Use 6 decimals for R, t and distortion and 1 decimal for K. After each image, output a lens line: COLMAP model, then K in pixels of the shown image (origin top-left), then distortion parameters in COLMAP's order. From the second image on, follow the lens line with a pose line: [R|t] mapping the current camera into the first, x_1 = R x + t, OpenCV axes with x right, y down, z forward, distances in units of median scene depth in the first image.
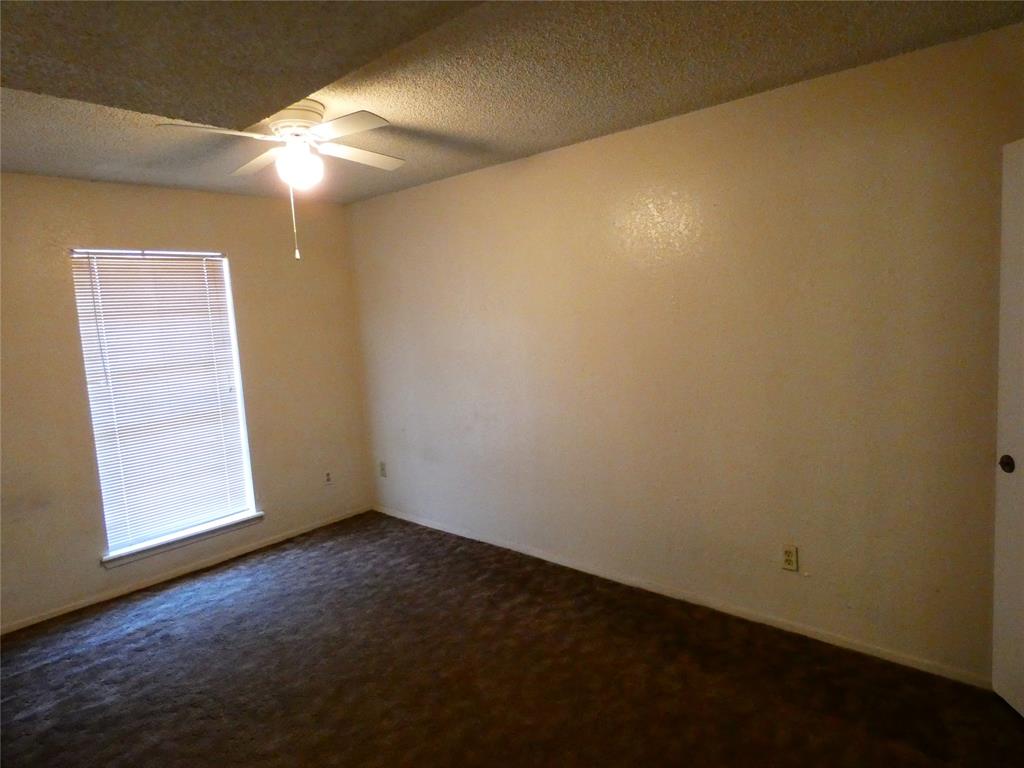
lens RADIAL K [[599.6, 0, 506.9], [0, 599.6, 372.4], [0, 0, 1]] dist [-0.047518, 0.017878]
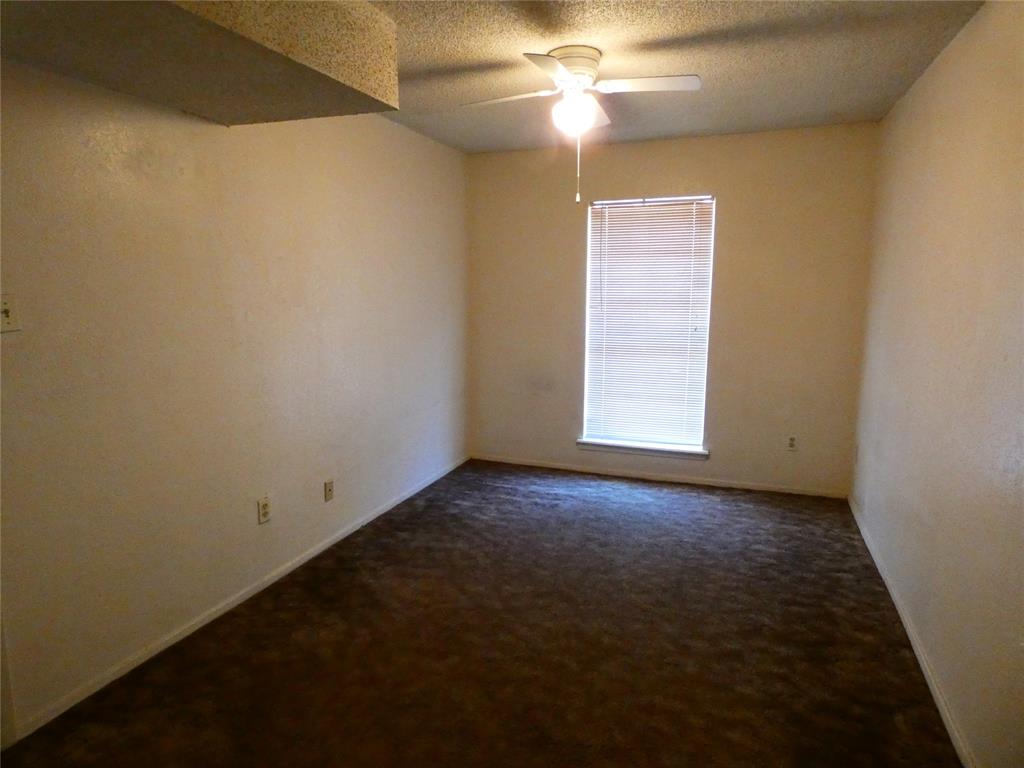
lens RADIAL K [[599.6, 0, 506.9], [0, 599.6, 372.4], [0, 0, 1]] dist [-0.047518, 0.017878]
pose [[0.329486, 0.192623, -0.924303, 0.472386], [-0.107296, 0.980265, 0.166037, -0.038410], [0.938044, 0.044467, 0.343652, 0.372656]]
